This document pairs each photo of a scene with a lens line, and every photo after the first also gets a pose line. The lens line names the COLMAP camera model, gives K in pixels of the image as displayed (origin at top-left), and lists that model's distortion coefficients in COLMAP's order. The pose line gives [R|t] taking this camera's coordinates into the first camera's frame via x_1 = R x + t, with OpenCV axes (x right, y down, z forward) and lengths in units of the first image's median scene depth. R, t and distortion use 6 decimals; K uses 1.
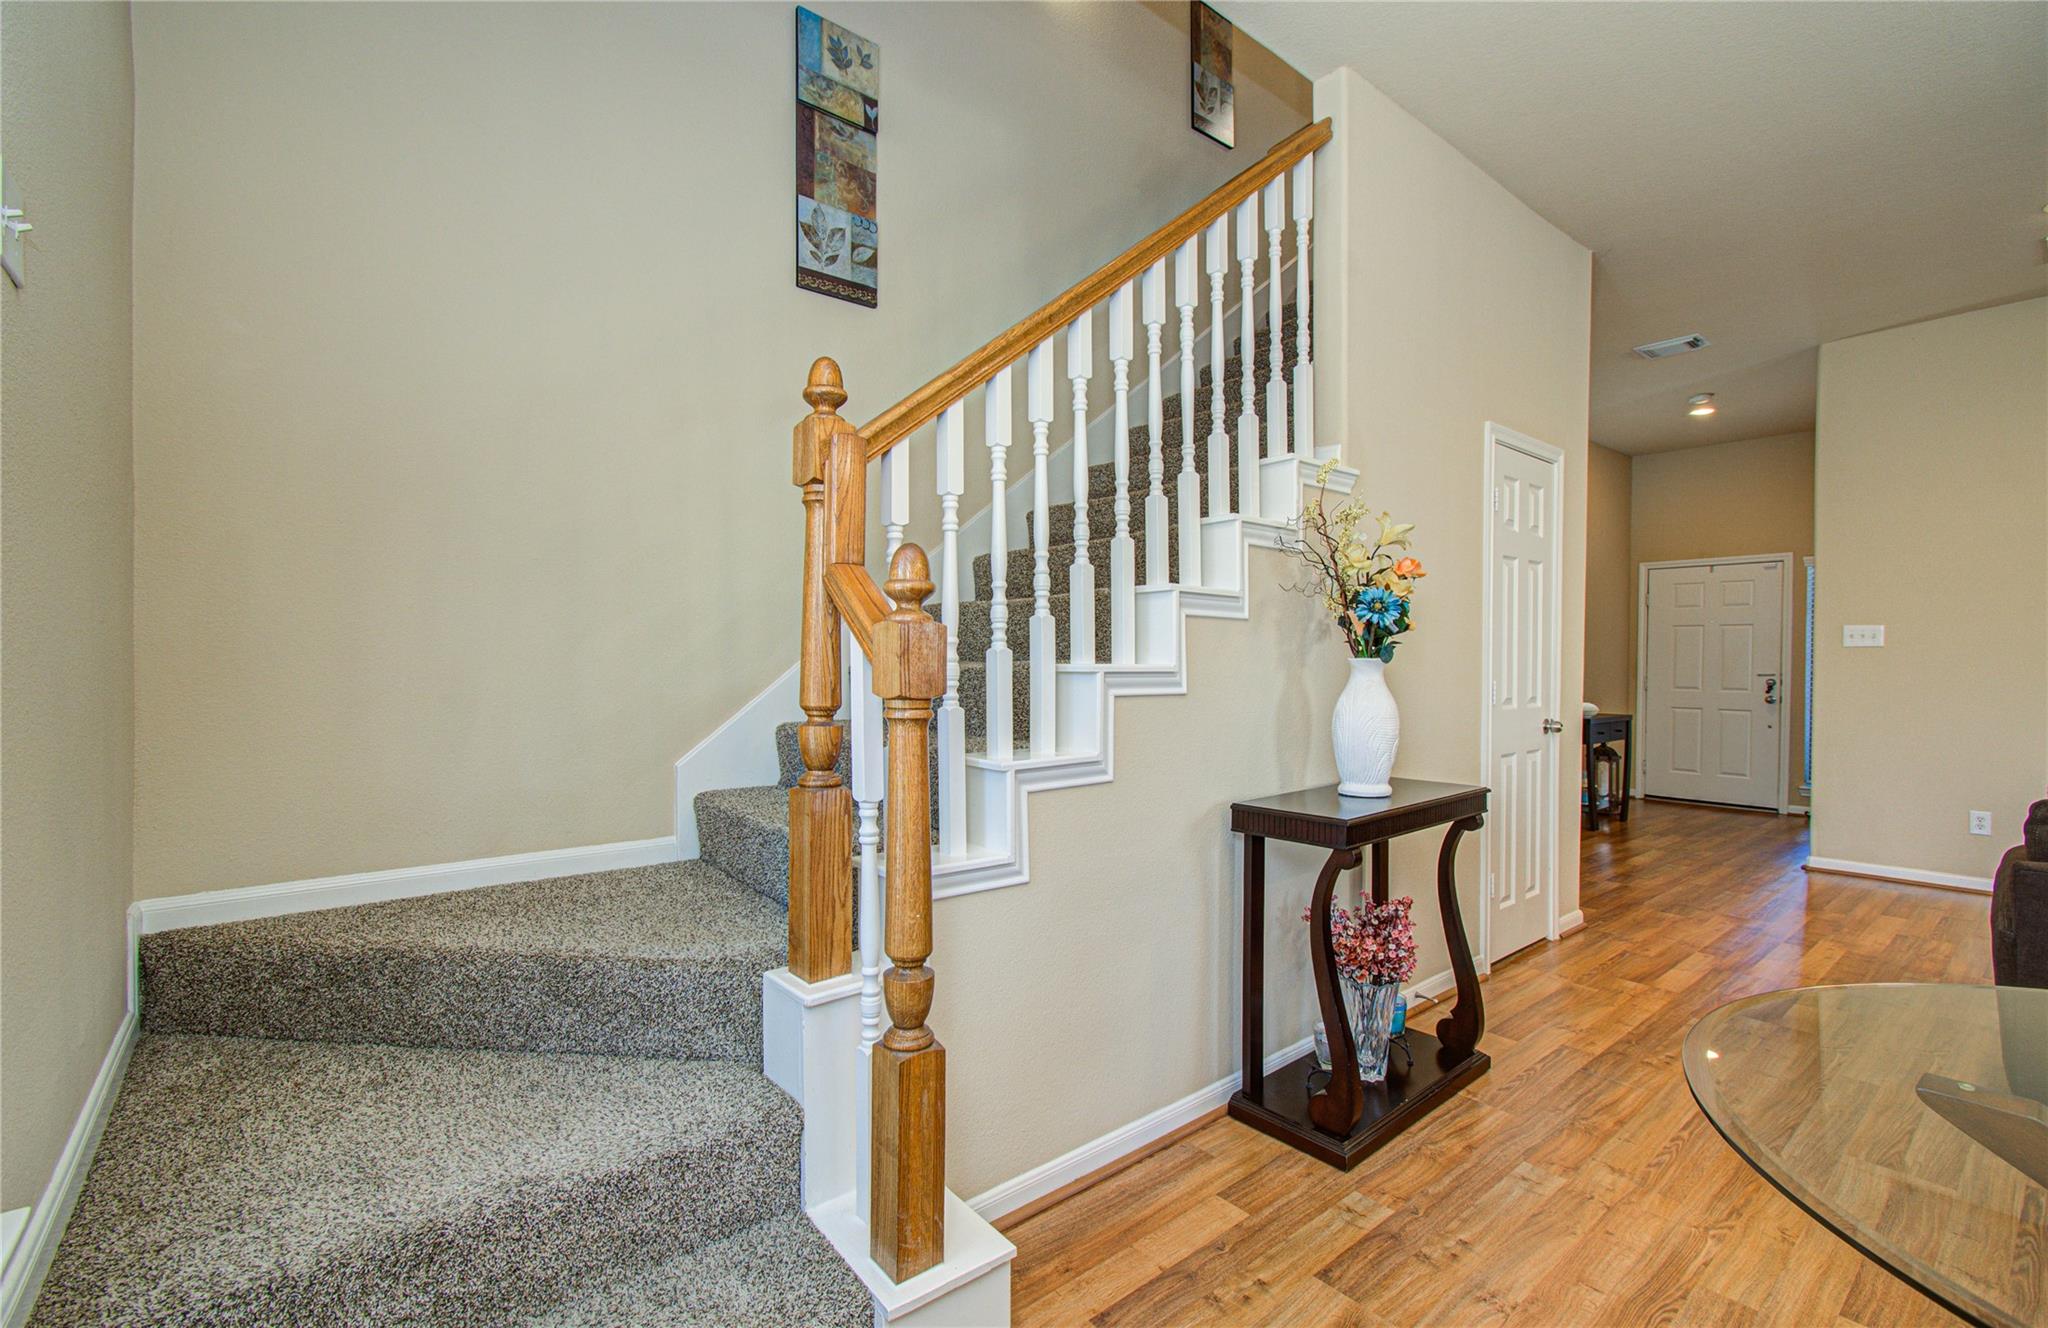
lens RADIAL K [[875.7, 0, 1062.8], [0, 875.7, 657.5], [0, 0, 1]] dist [0.000773, 0.000072]
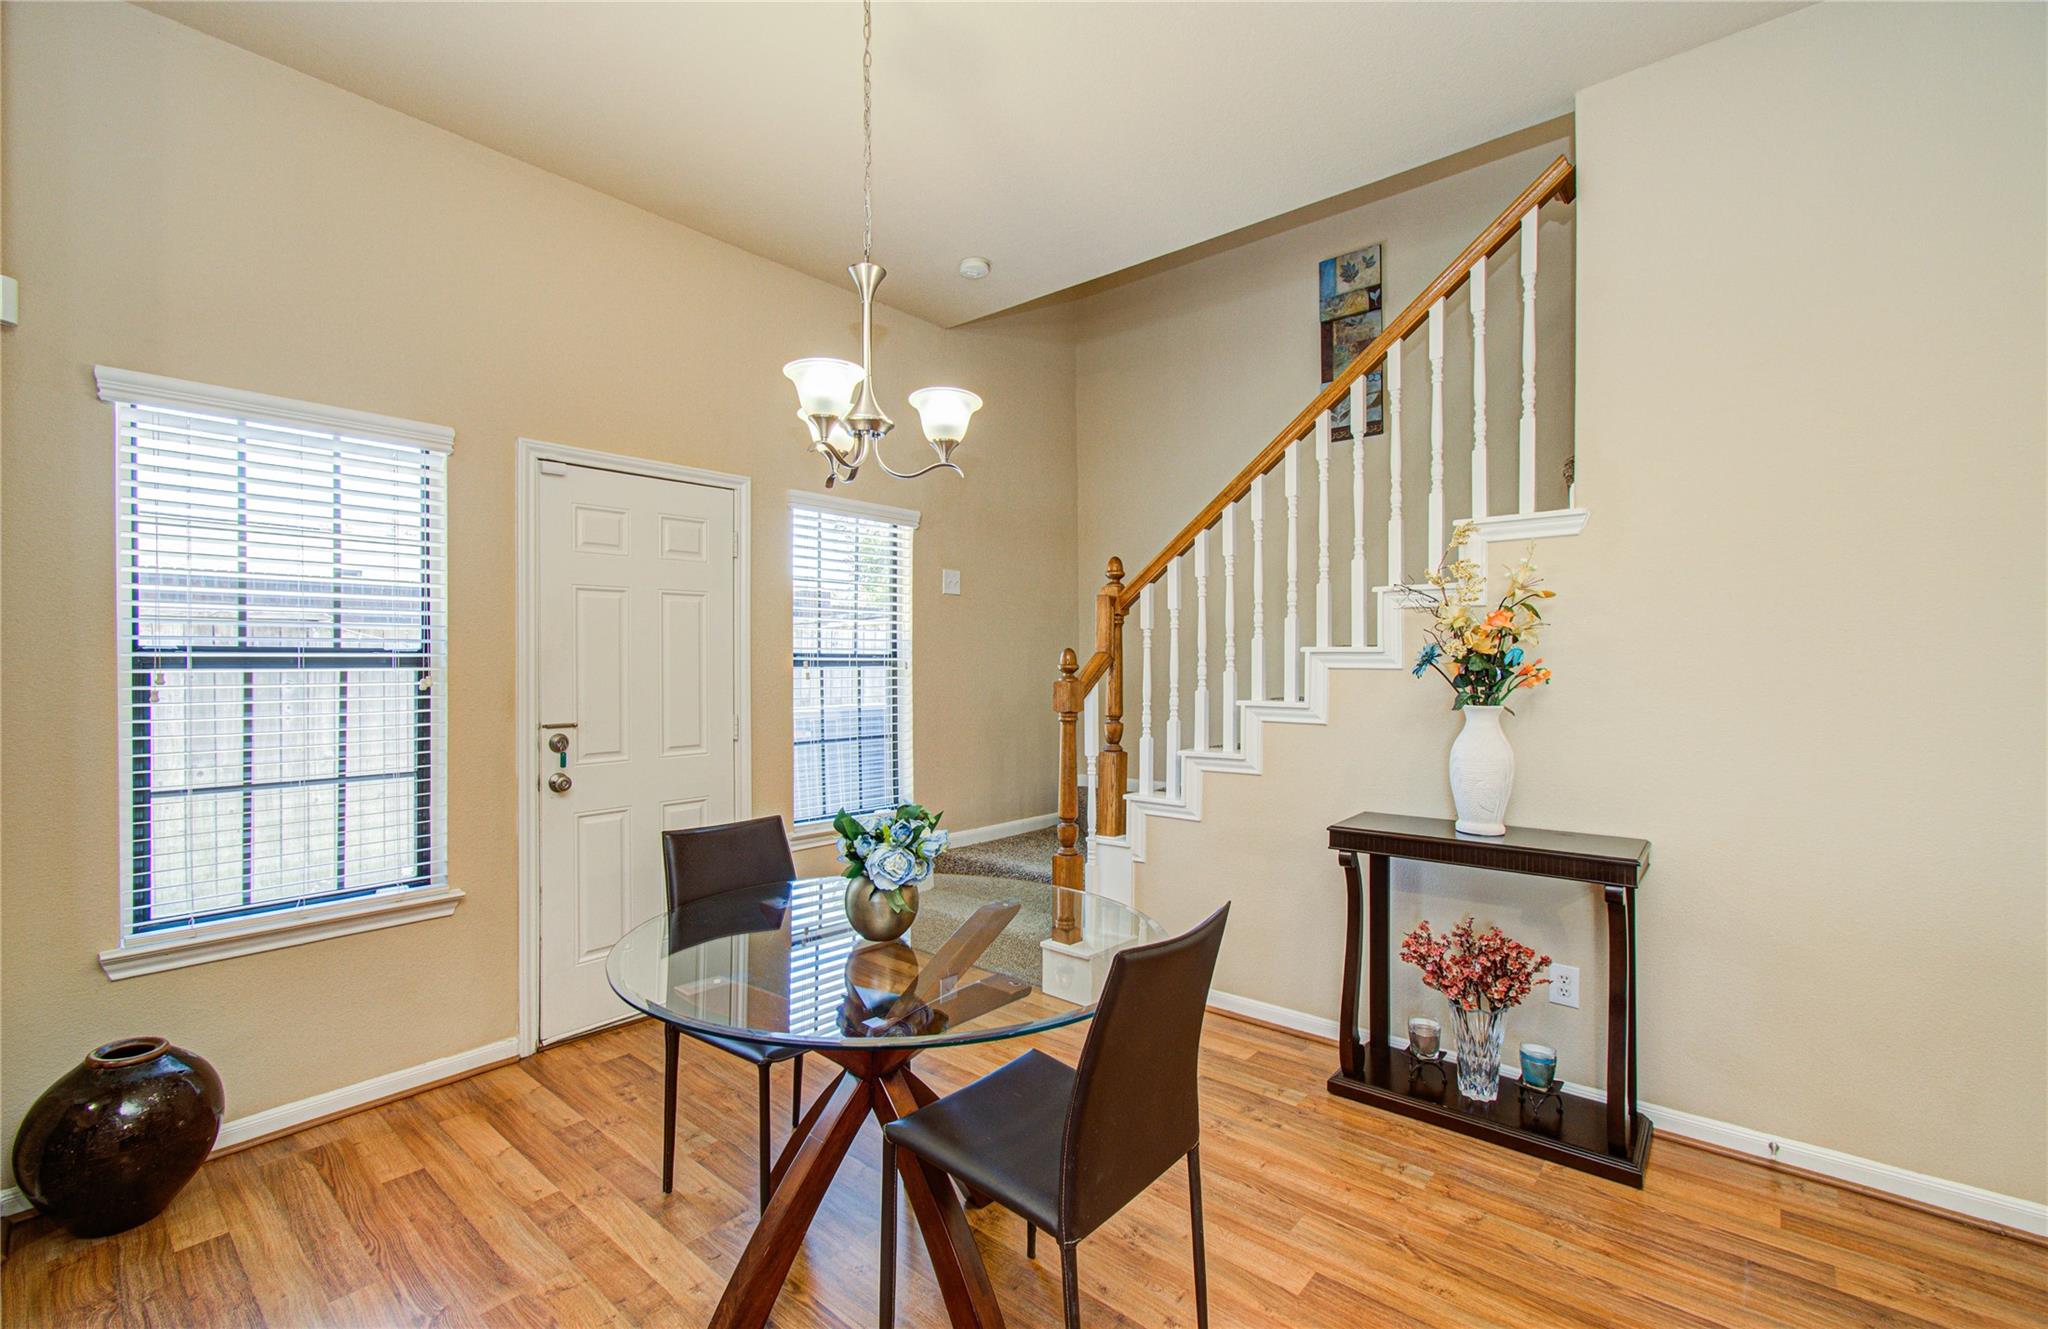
lens RADIAL K [[896.9, 0, 1017.2], [0, 896.9, 688.0], [0, 0, 1]] dist [-0.053211, 0.059426]
pose [[0.160417, 0.015543, -0.986927, 1.194215], [-0.012252, 0.999830, 0.013755, -0.019817], [0.986973, 0.009886, 0.160580, 0.252157]]
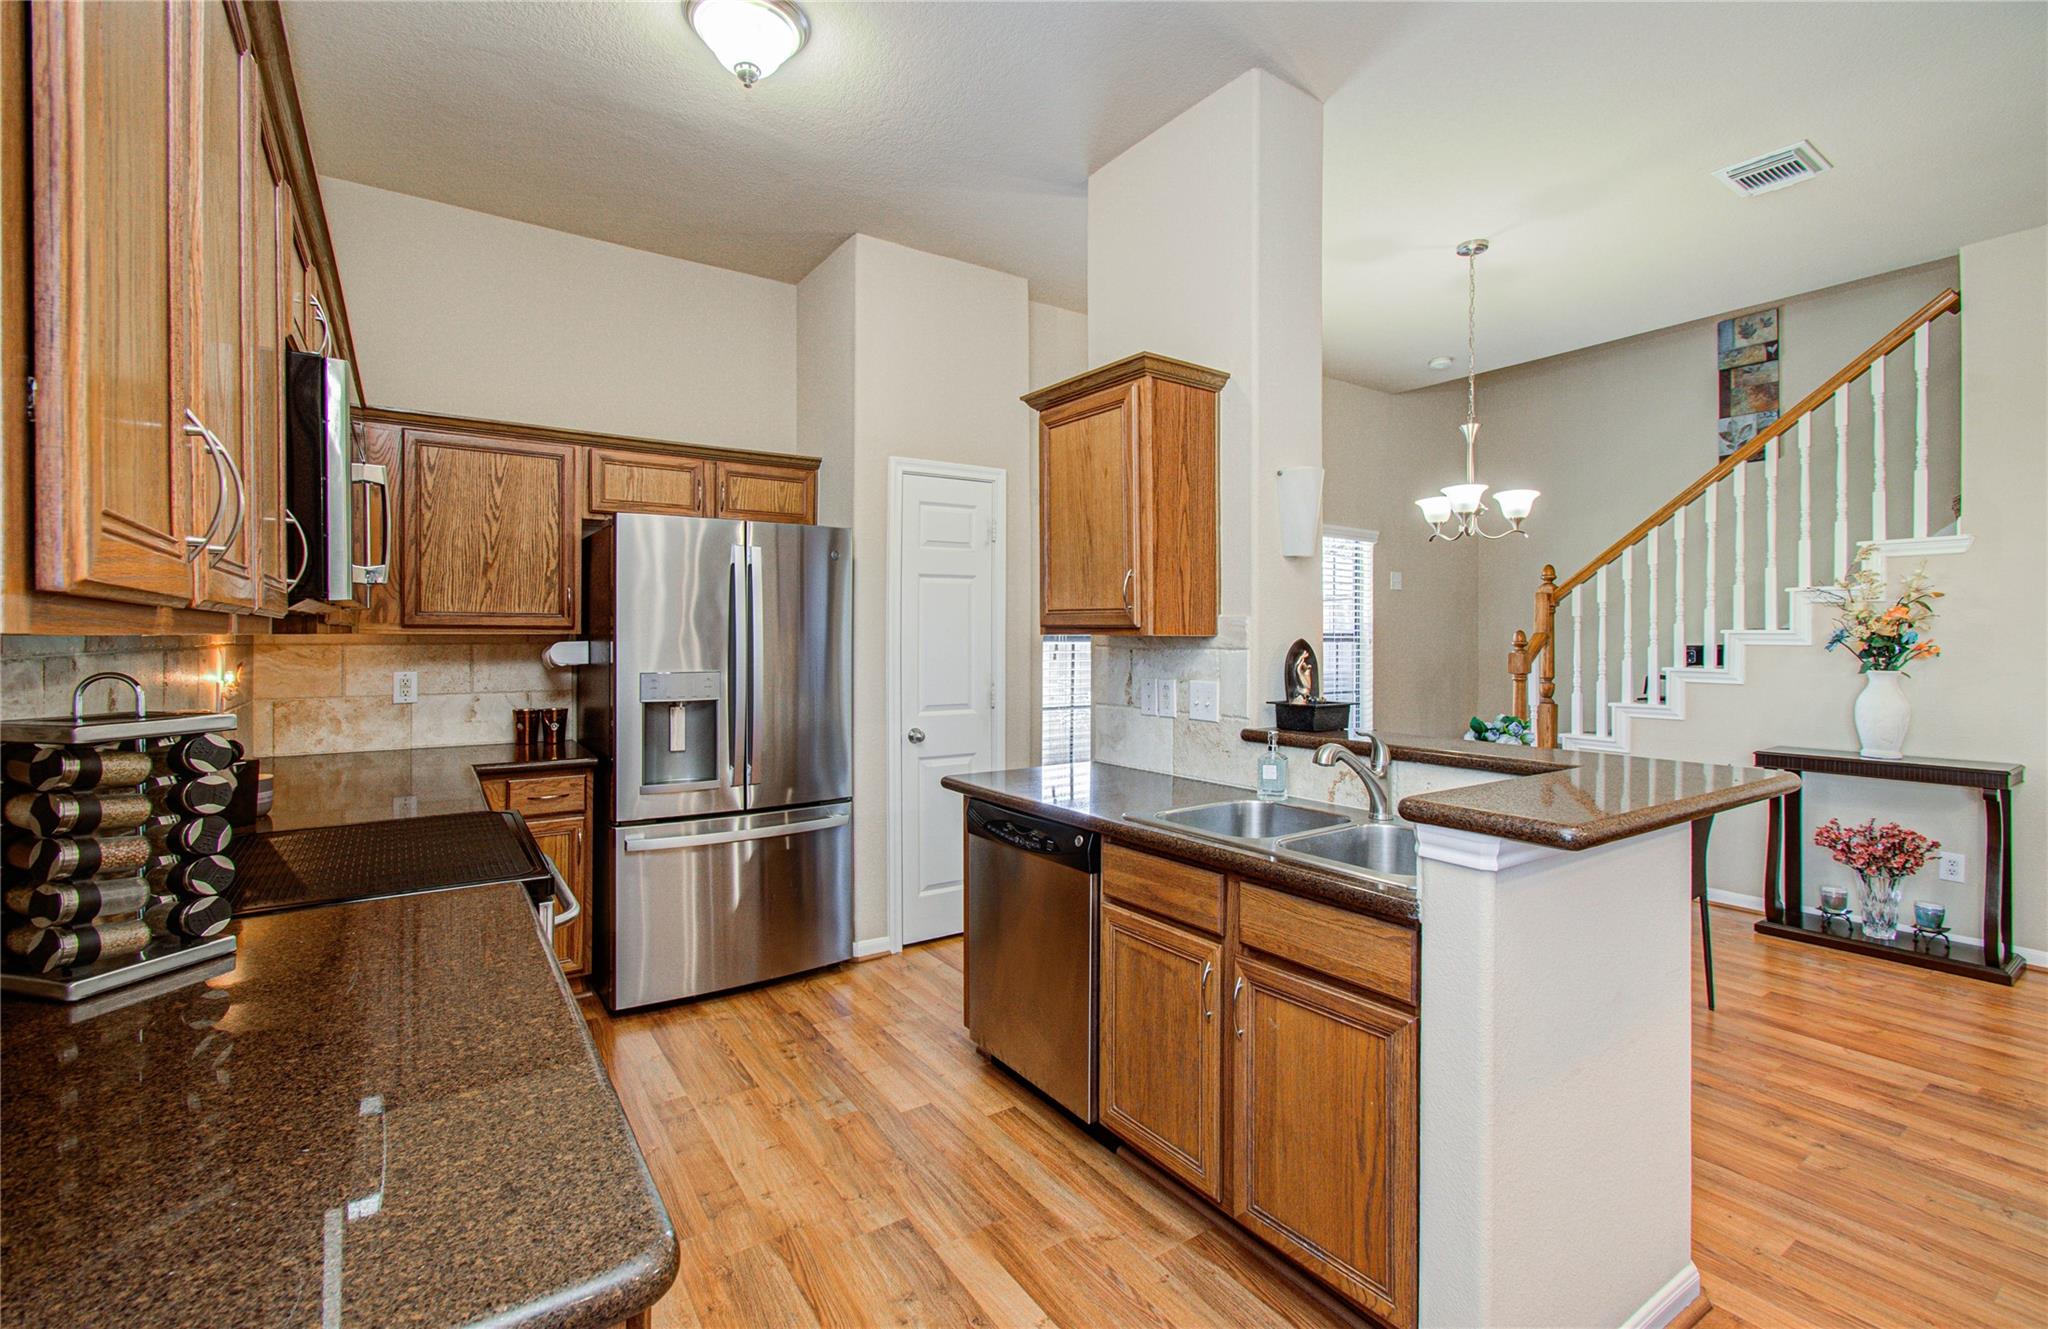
lens RADIAL K [[896.0, 0, 1013.7], [0, 896.0, 656.5], [0, 0, 1]] dist [-0.000059, -0.000874]
pose [[-0.104908, 0.015612, -0.994359, 1.916645], [-0.008900, 0.999822, 0.016637, -0.027820], [0.994442, 0.010595, -0.104751, -0.345989]]
